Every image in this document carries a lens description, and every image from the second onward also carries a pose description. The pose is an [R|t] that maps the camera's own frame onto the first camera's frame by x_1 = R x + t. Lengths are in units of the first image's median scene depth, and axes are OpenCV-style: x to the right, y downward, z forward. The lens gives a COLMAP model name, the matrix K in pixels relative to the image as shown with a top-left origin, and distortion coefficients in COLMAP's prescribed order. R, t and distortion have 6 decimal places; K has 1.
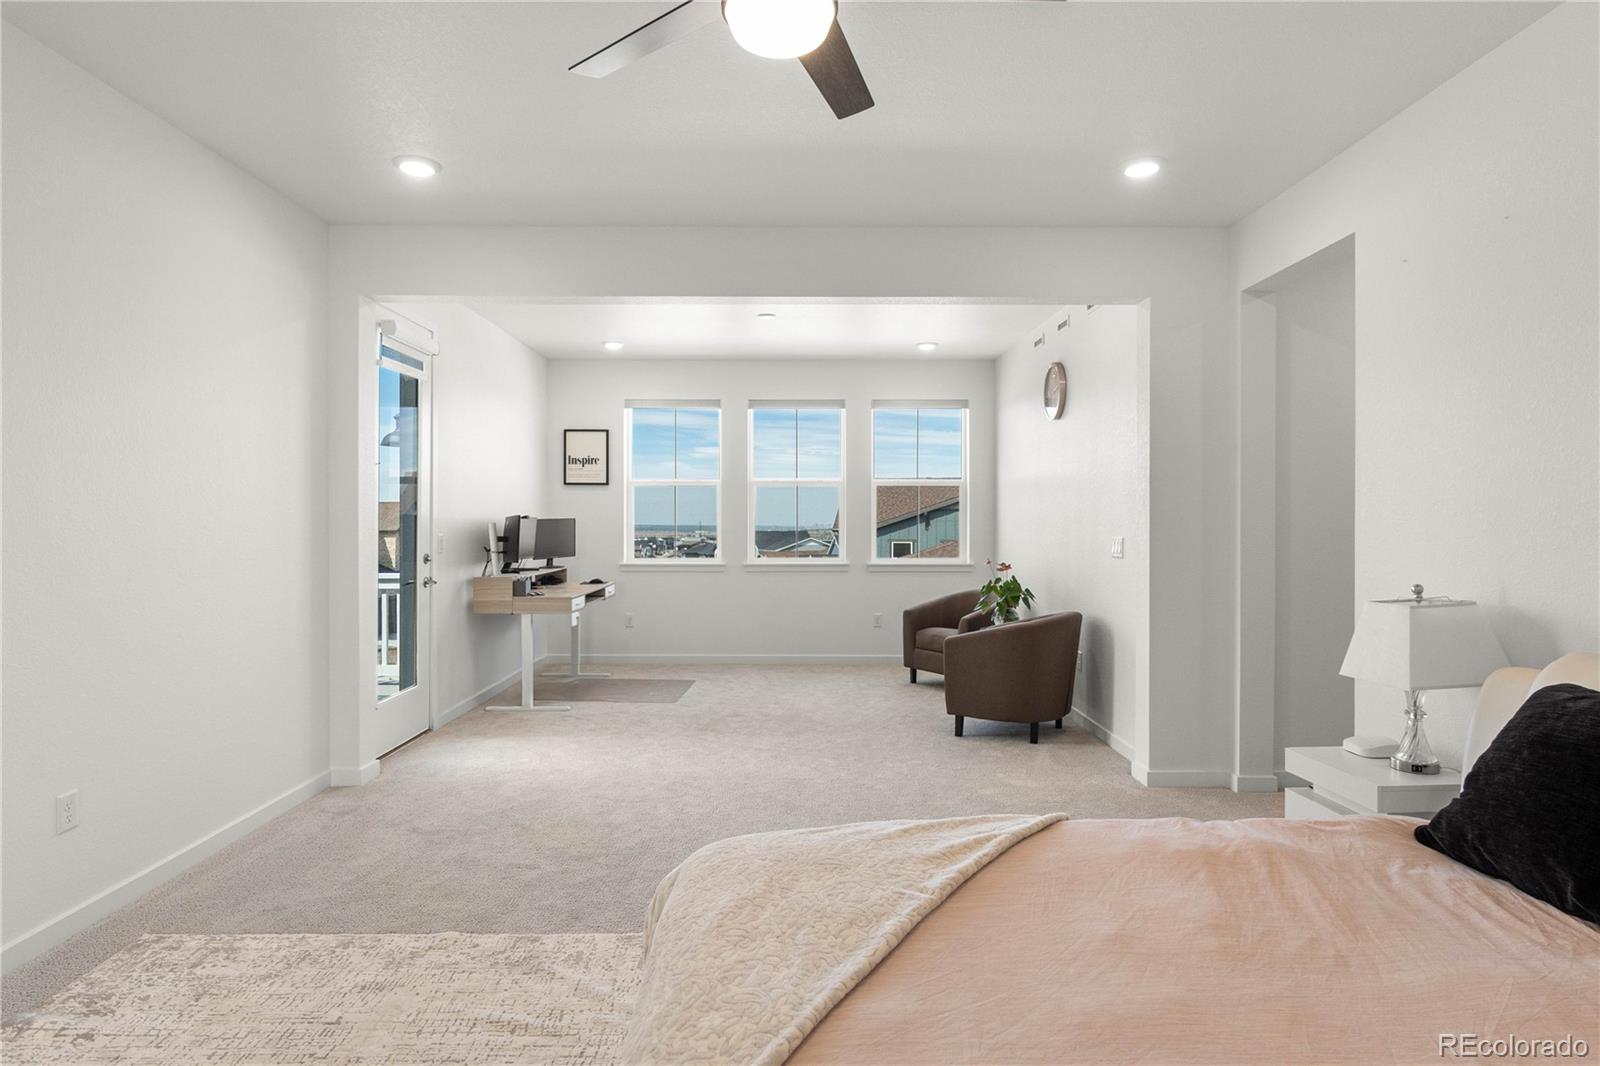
lens RADIAL K [[903.4, 0, 800.0], [0, 903.4, 533.0], [0, 0, 1]] dist [-0.000334, -0.000223]
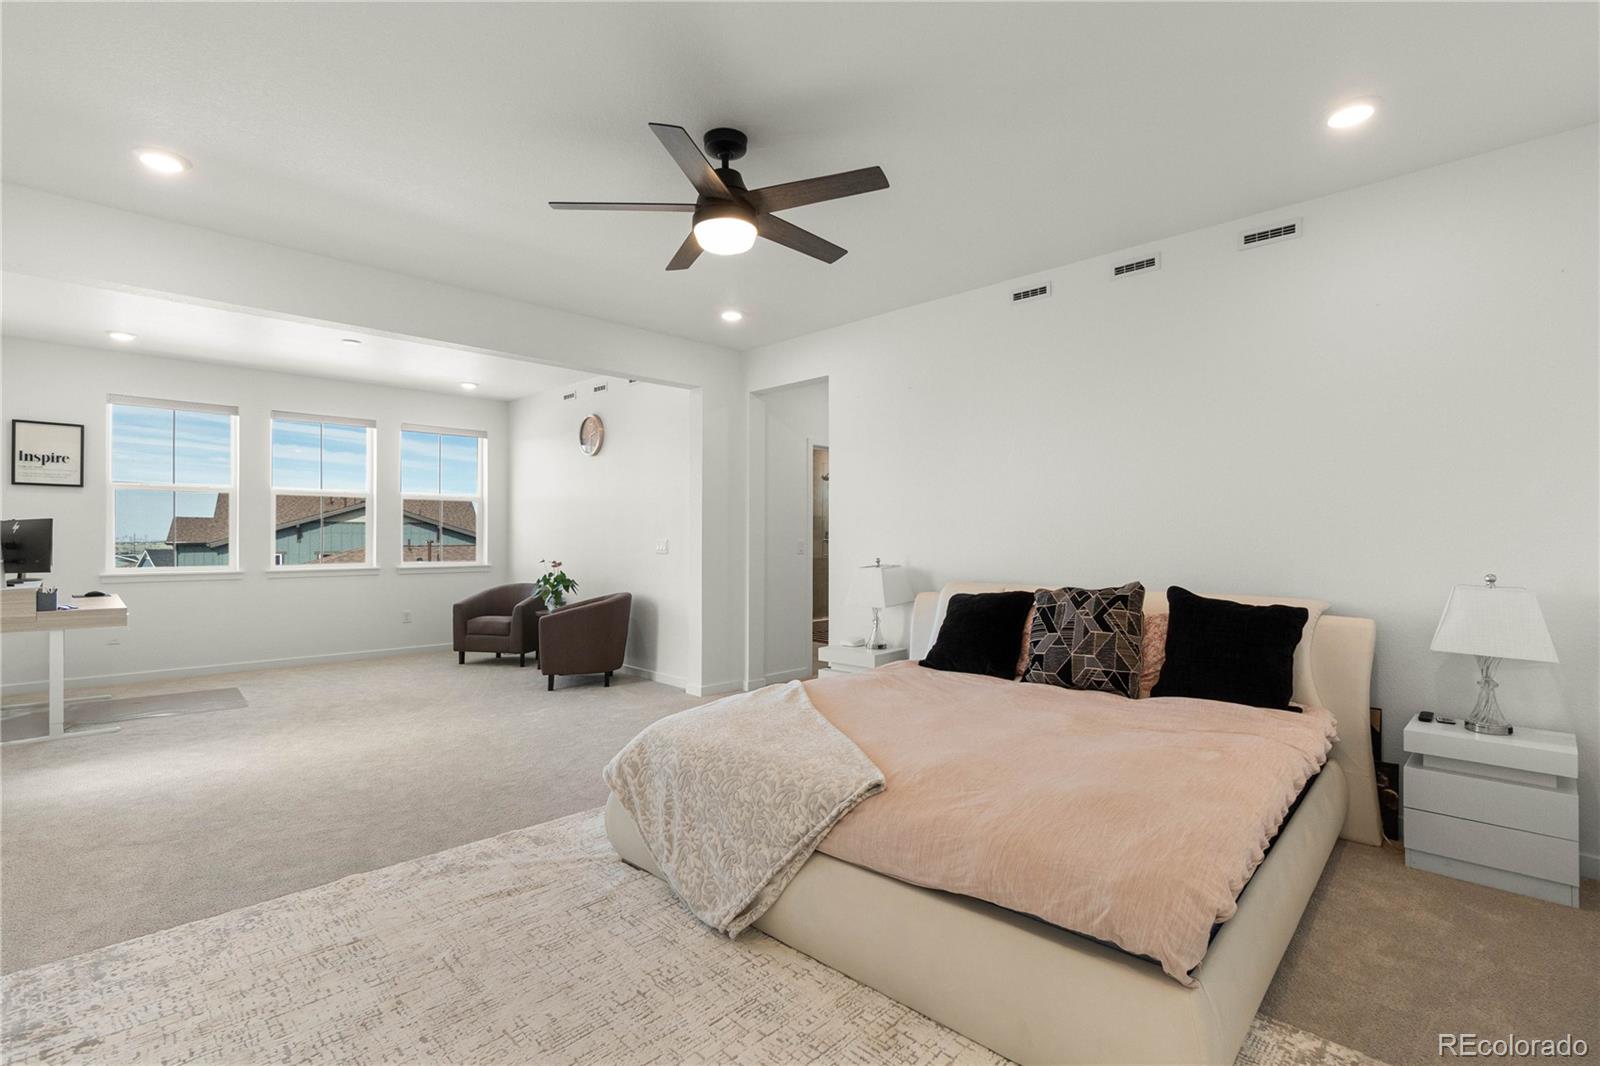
lens RADIAL K [[780.3, 0, 800.0], [0, 780.3, 533.0], [0, 0, 1]] dist [0.004087, -0.000677]
pose [[0.699542, 0.003907, 0.714581, -0.342147], [0.008282, 0.999874, -0.013574, 0.010759], [-0.714544, 0.015414, 0.699421, -0.057139]]
